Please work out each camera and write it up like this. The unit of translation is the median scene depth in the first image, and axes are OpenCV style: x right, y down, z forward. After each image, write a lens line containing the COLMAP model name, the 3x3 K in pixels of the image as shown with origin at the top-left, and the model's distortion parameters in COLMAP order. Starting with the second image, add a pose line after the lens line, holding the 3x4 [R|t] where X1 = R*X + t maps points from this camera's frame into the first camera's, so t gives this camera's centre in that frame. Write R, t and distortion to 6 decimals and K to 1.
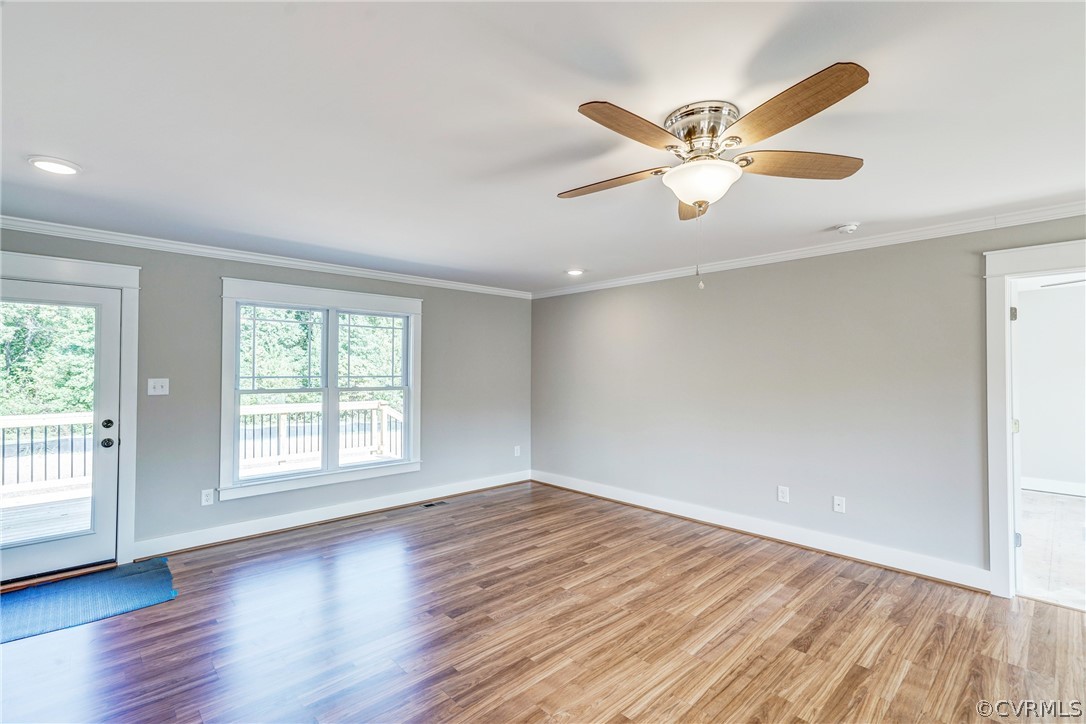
lens RADIAL K [[492.3, 0, 538.7], [0, 492.3, 360.2], [0, 0, 1]] dist [0.001089, 0.000588]
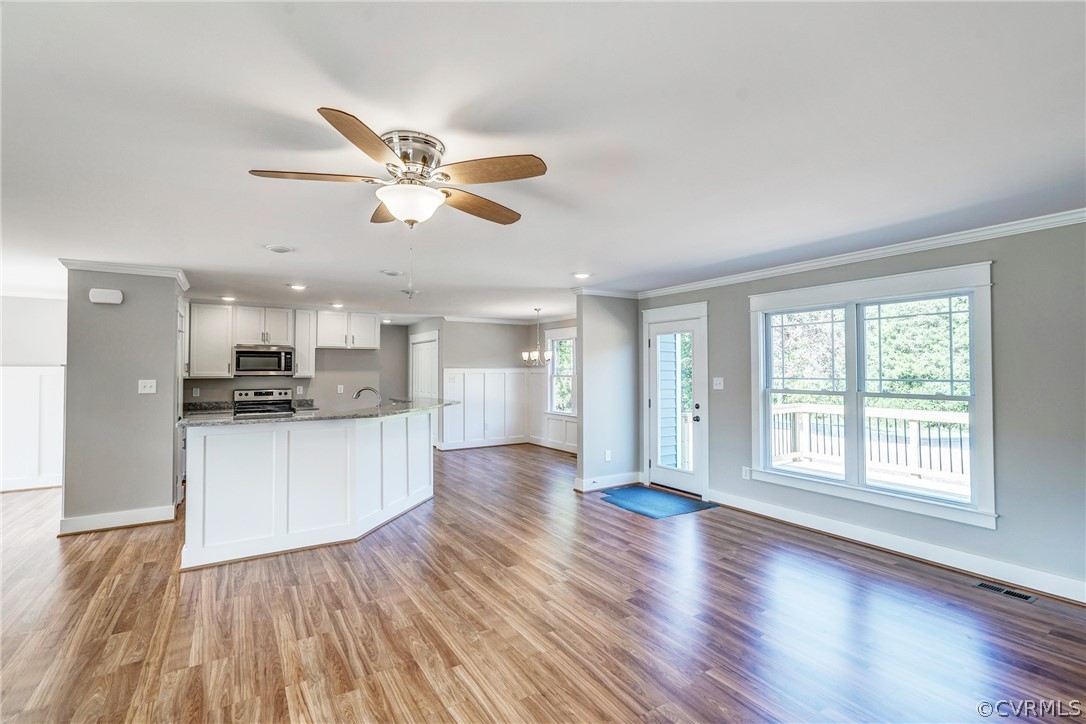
lens RADIAL K [[492.3, 0, 538.7], [0, 492.3, 360.2], [0, 0, 1]] dist [0.001089, 0.000588]
pose [[-0.190761, -0.024011, -0.981343, 0.718254], [0.017722, 0.999454, -0.027899, 0.018046], [0.981476, -0.022714, -0.190232, 0.786777]]
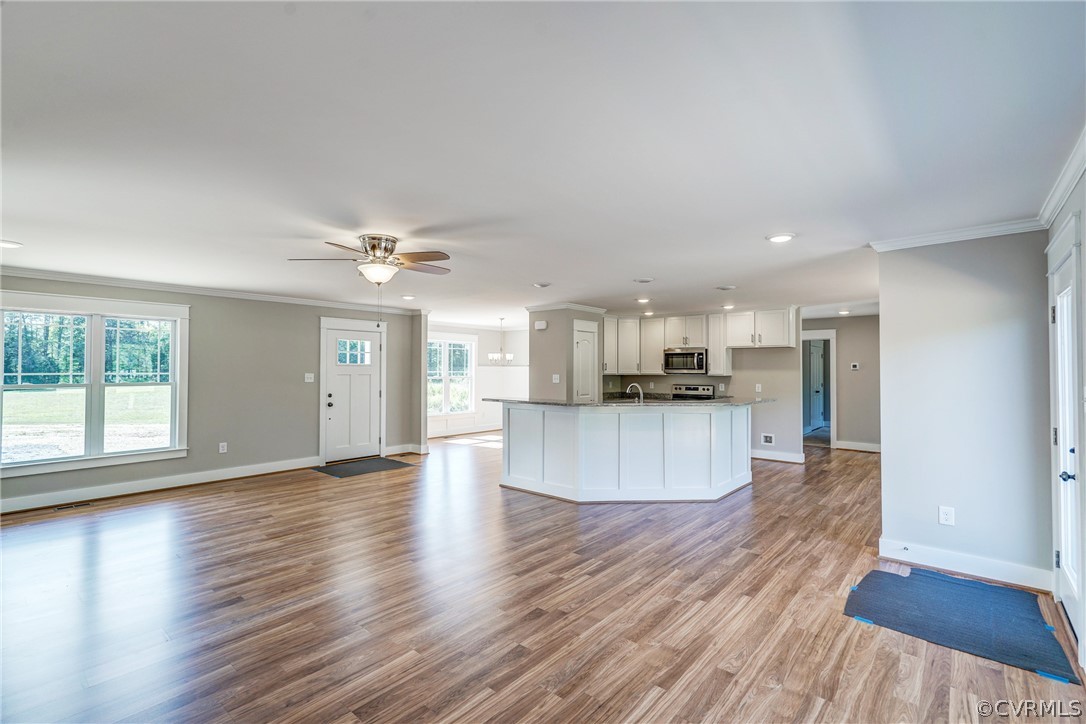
lens RADIAL K [[492.3, 0, 538.7], [0, 492.3, 360.2], [0, 0, 1]] dist [0.001089, 0.000588]
pose [[-0.994489, -0.007381, -0.104582, -0.048377], [-0.003587, 0.999330, -0.036421, 0.029855], [0.104781, -0.035846, -0.993849, 1.571276]]
